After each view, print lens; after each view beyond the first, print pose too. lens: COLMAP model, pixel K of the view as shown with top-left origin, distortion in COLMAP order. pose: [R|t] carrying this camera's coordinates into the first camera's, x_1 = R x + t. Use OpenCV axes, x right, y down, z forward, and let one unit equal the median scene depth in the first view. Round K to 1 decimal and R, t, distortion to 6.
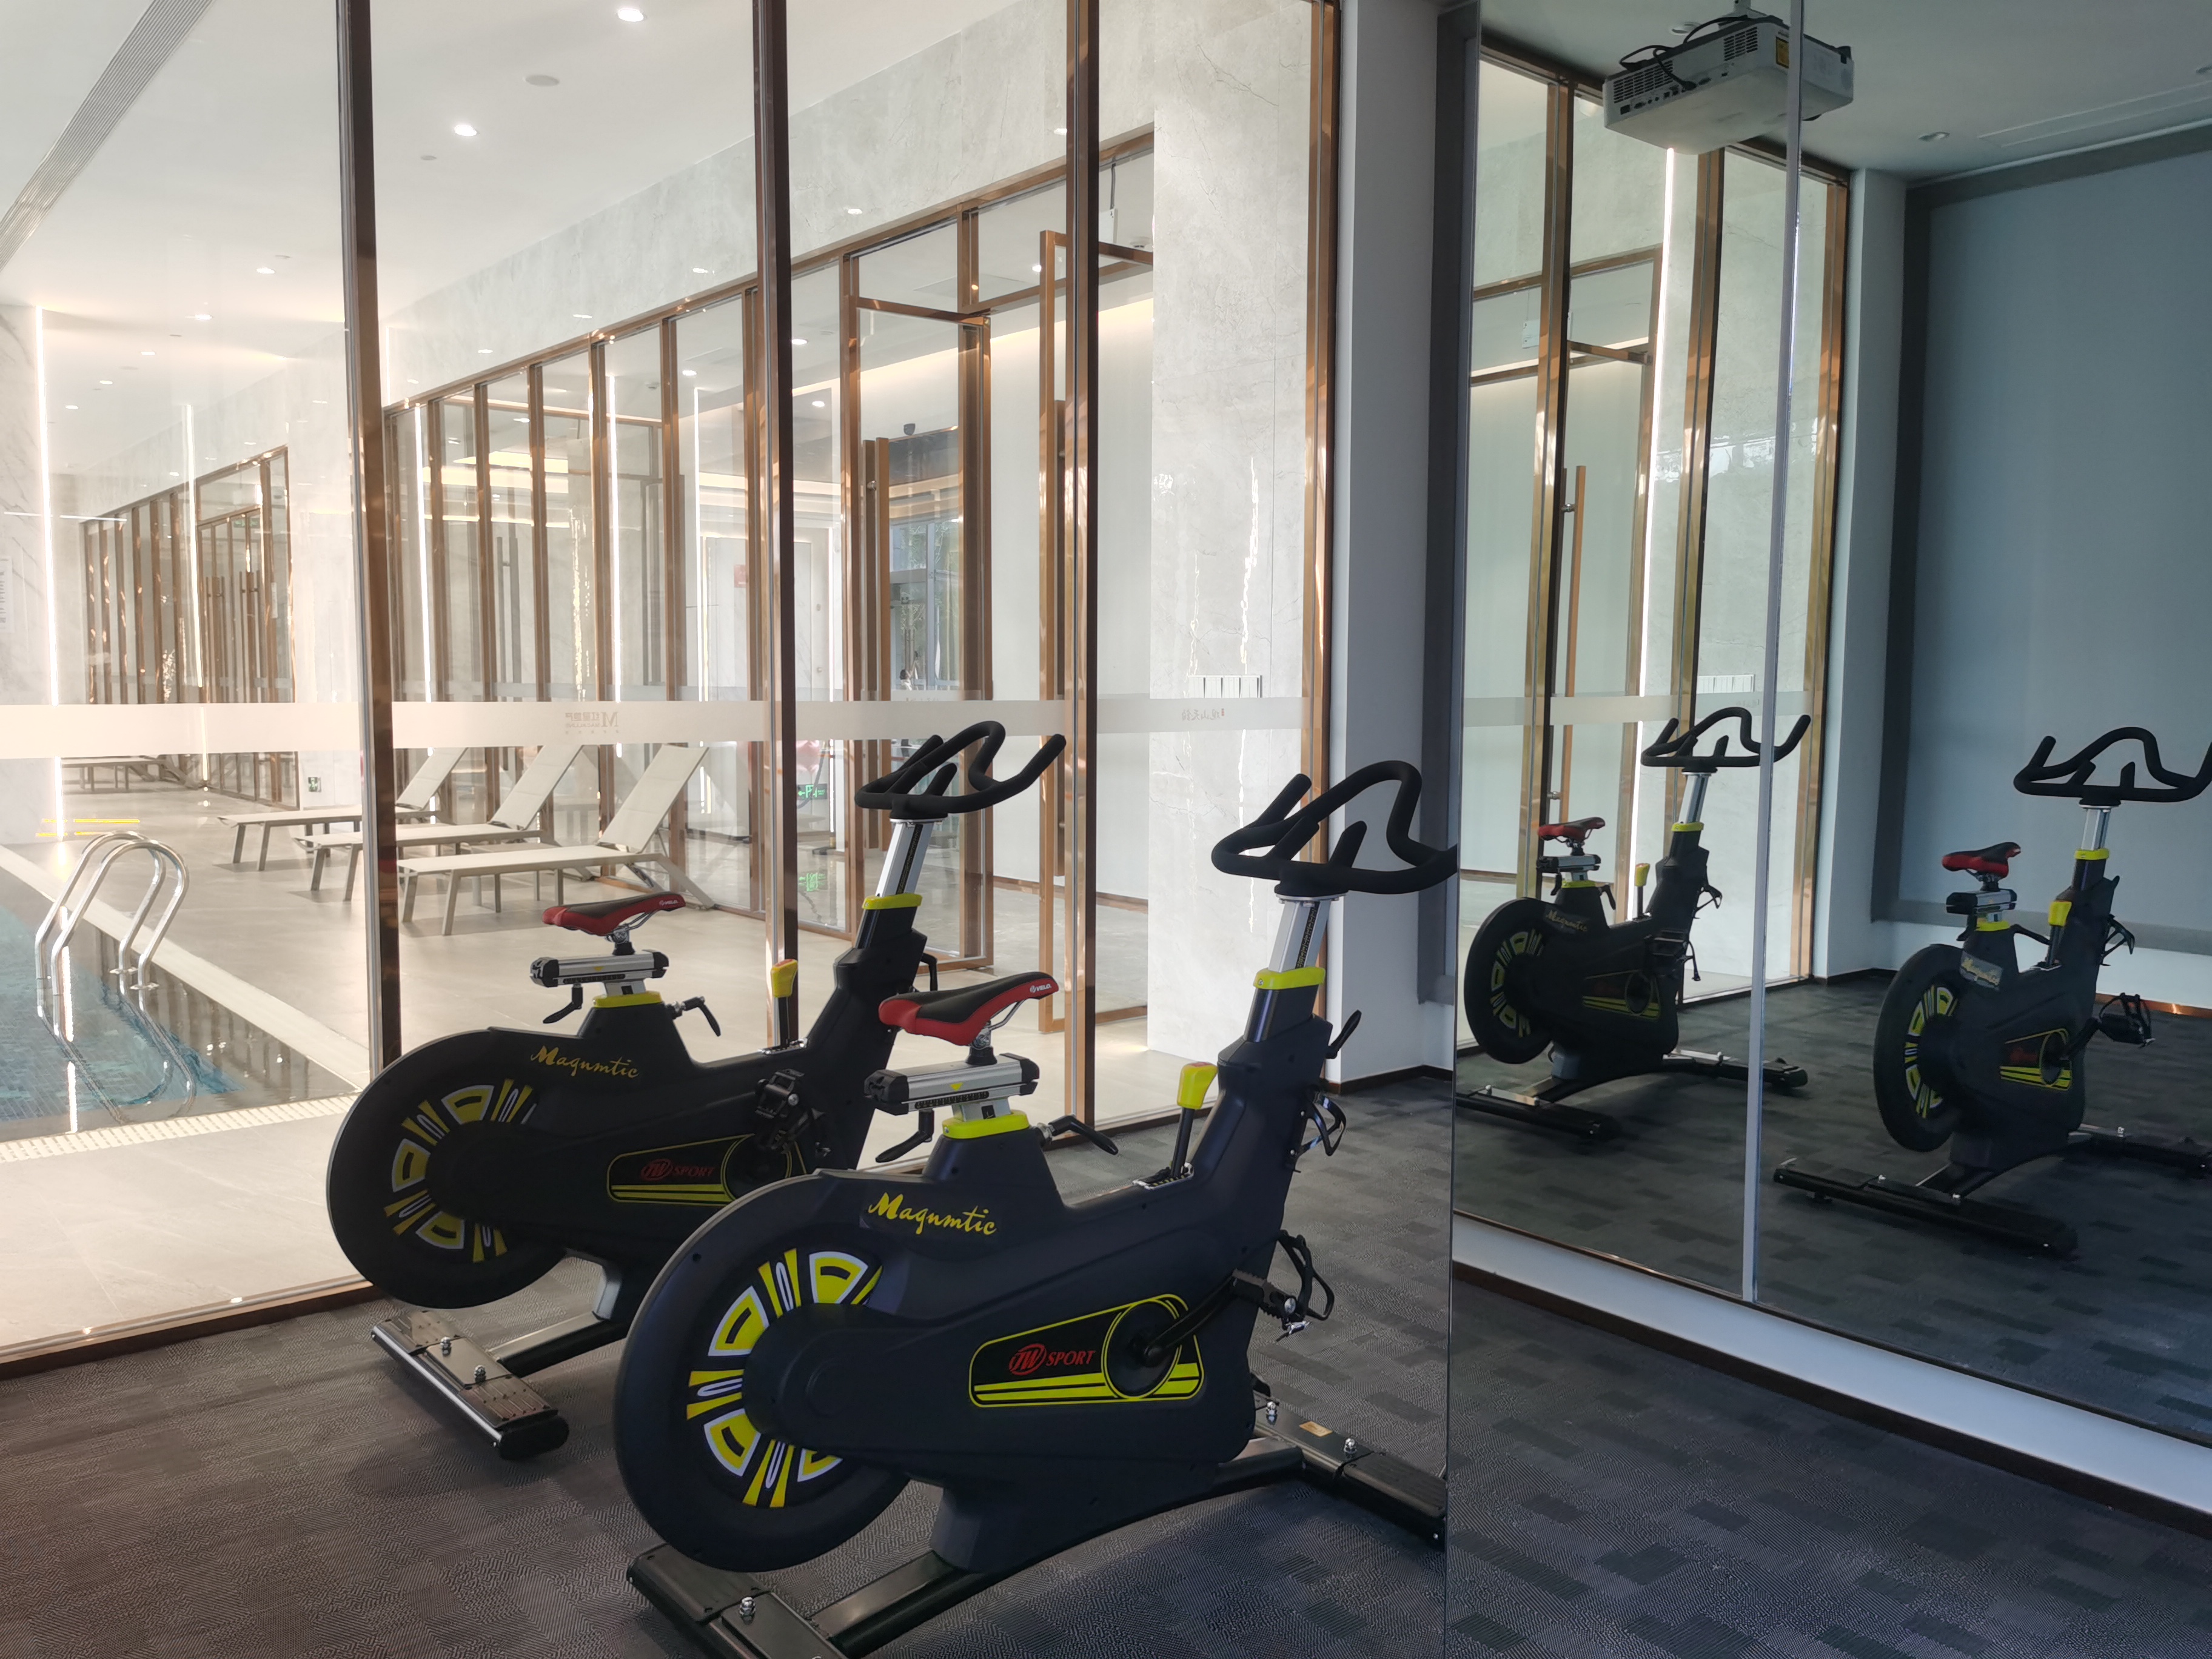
lens RADIAL K [[1733.9, 0, 1129.4], [0, 1733.9, 825.5], [0, 0, 1]] dist [-0.058847, 0.003541]
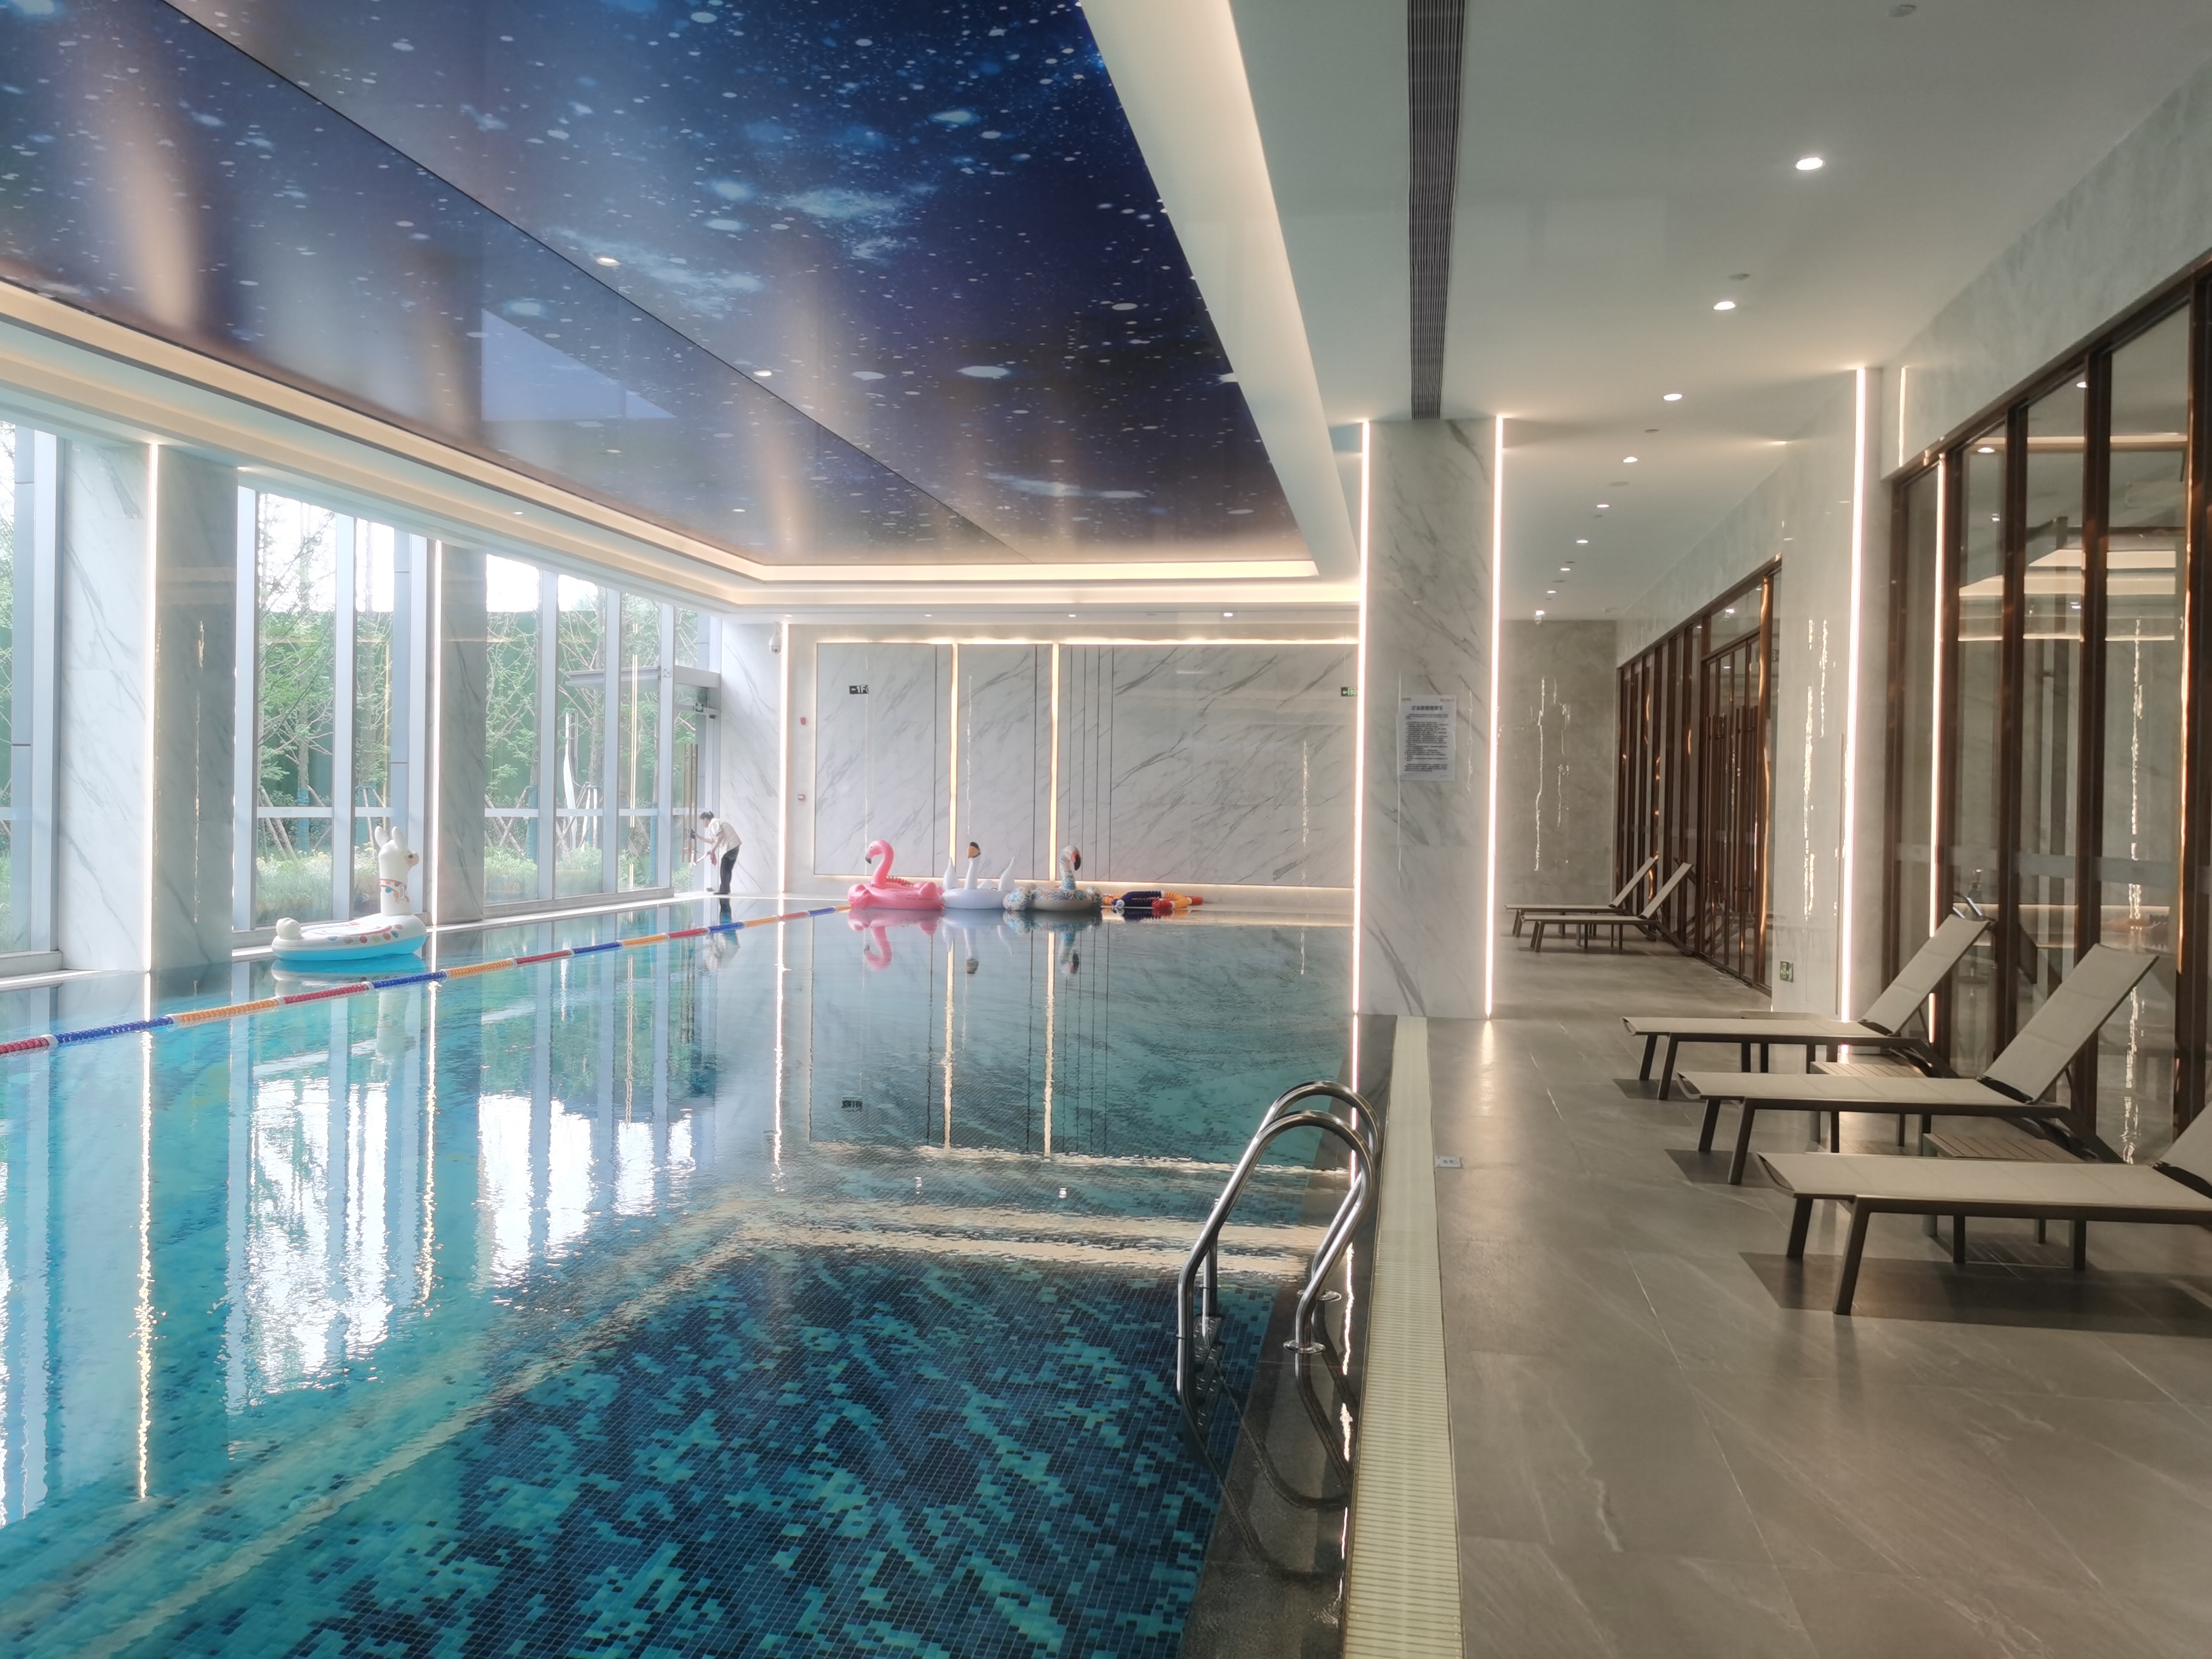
lens RADIAL K [[1733.9, 0, 1129.4], [0, 1733.9, 825.5], [0, 0, 1]] dist [-0.058847, 0.003541]
pose [[0.673341, 0.025423, -0.738895, -0.092940], [-0.102655, 0.992943, -0.059384, -0.017841], [0.732170, 0.115837, 0.671199, 0.251717]]
